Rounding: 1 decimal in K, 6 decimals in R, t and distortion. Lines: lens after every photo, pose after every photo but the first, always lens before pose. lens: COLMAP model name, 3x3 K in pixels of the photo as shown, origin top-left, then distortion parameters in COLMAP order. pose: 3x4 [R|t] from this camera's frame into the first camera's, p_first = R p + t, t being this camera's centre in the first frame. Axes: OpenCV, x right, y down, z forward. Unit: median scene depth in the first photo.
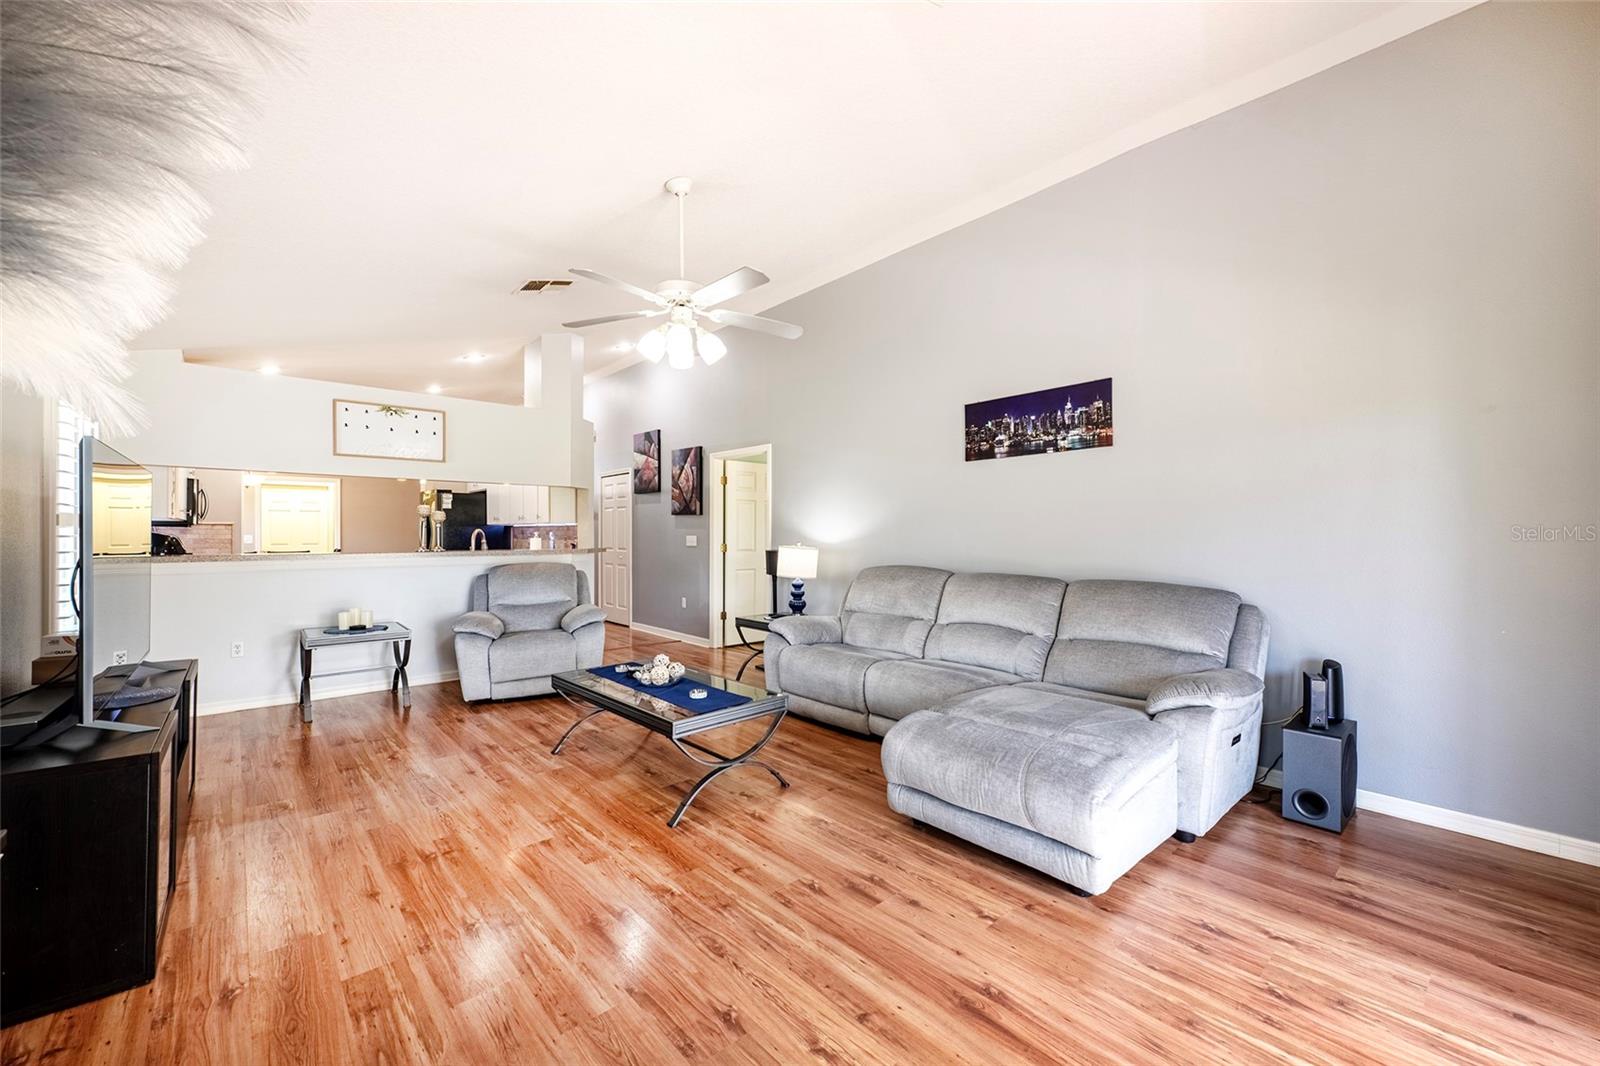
lens RADIAL K [[635.7, 0, 789.5], [0, 635.7, 527.9], [0, 0, 1]] dist [0.004630, -0.001758]
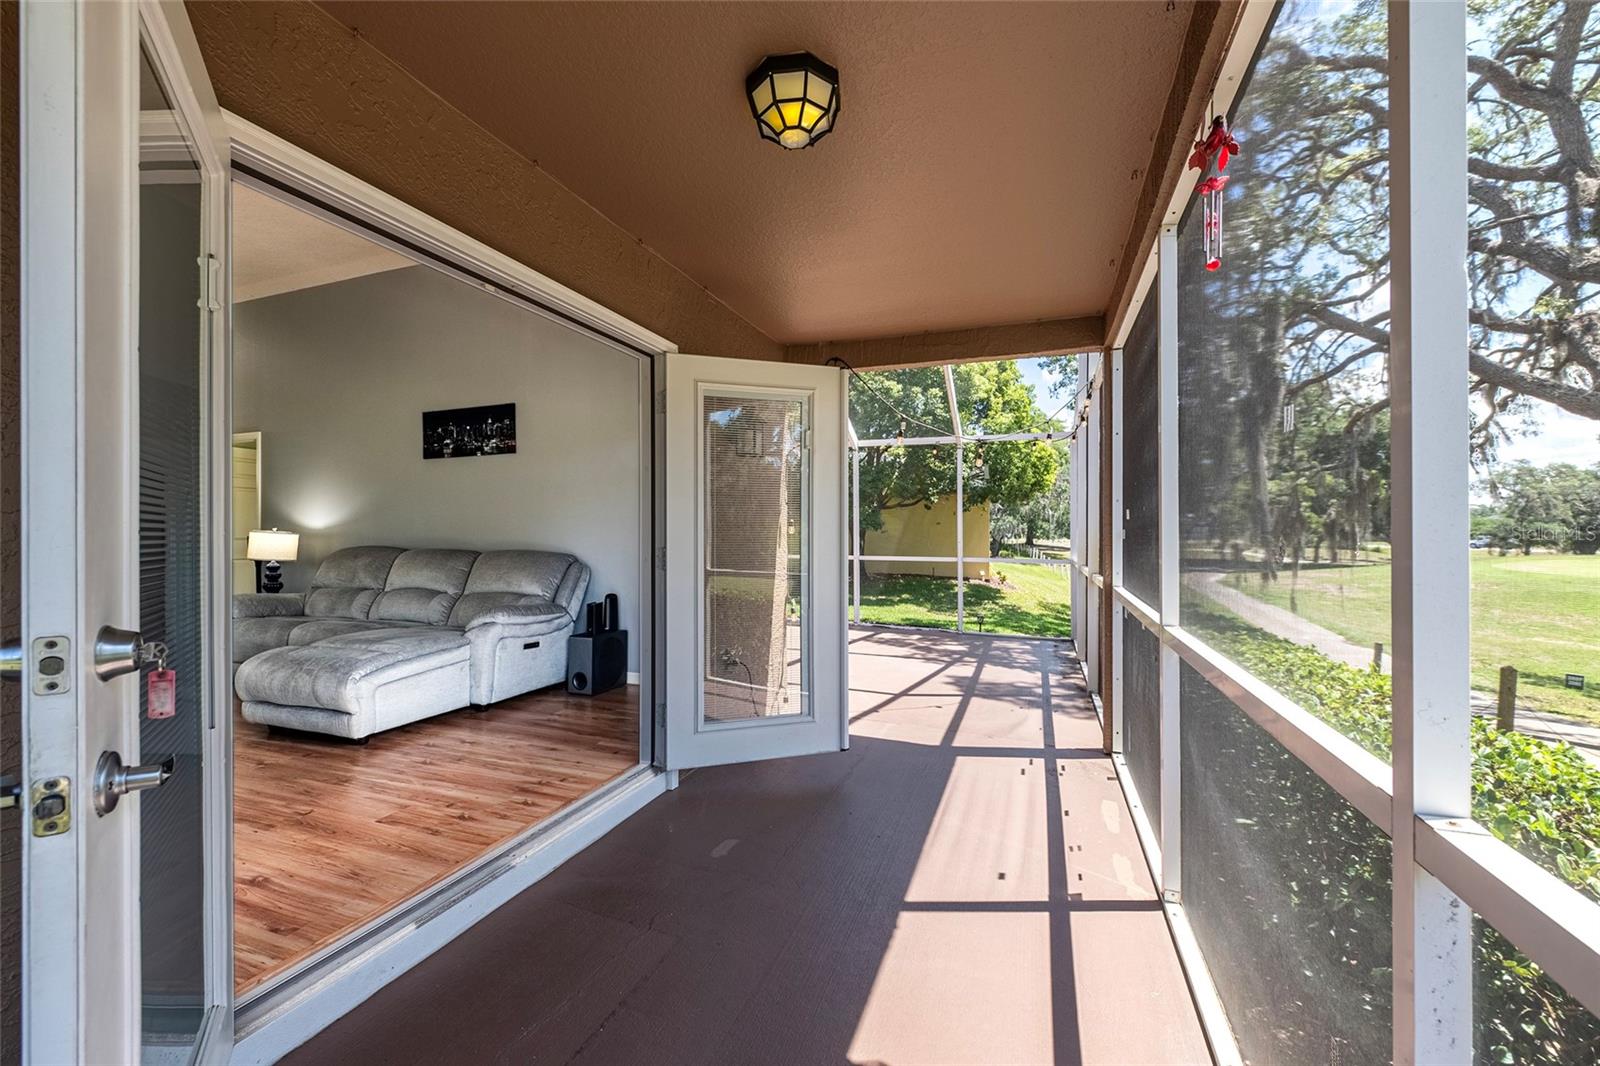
lens RADIAL K [[635.7, 0, 792.1], [0, 635.7, 531.5], [0, 0, 1]] dist [0.004630, -0.001758]
pose [[0.876802, 0.002116, 0.480846, 0.360798], [-0.004298, 0.999985, 0.003436, 0.031913], [-0.480832, -0.005079, 0.876798, -0.475592]]
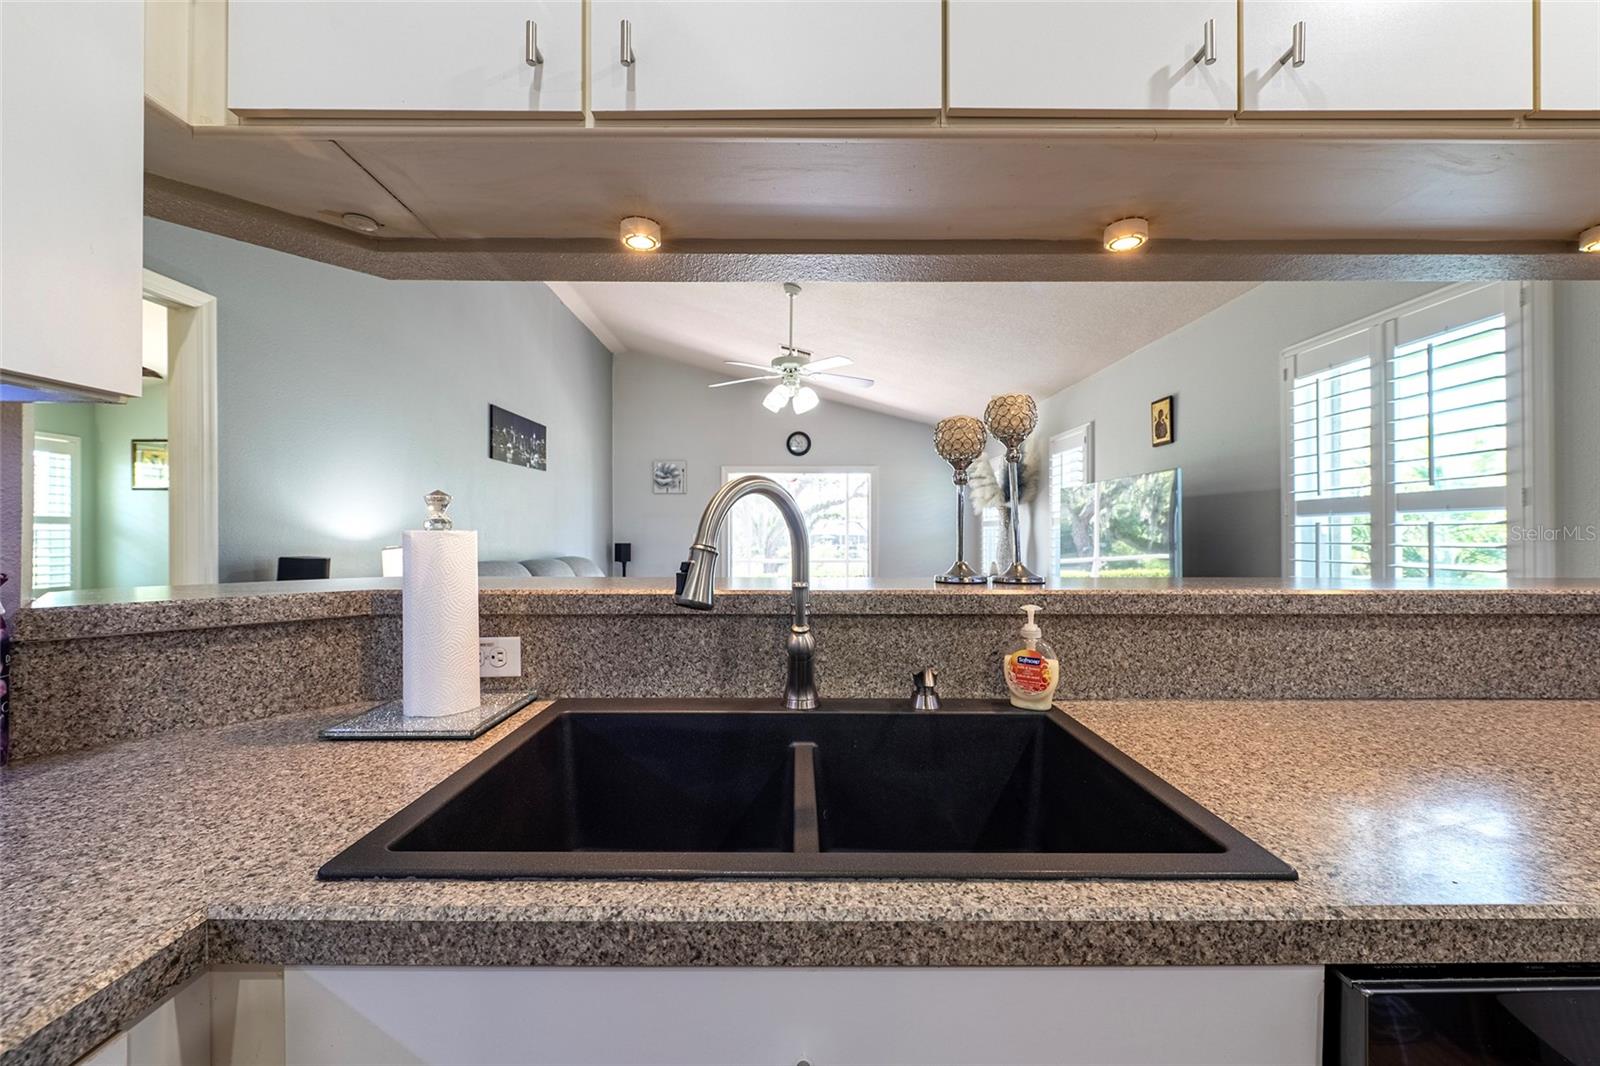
lens RADIAL K [[635.7, 0, 806.2], [0, 635.7, 520.3], [0, 0, 1]] dist [0.004630, -0.001758]
pose [[-0.764552, 0.014742, 0.644394, -0.925547], [-0.006382, 0.999516, -0.030438, 0.030874], [-0.644531, -0.027384, -0.764088, 1.700160]]
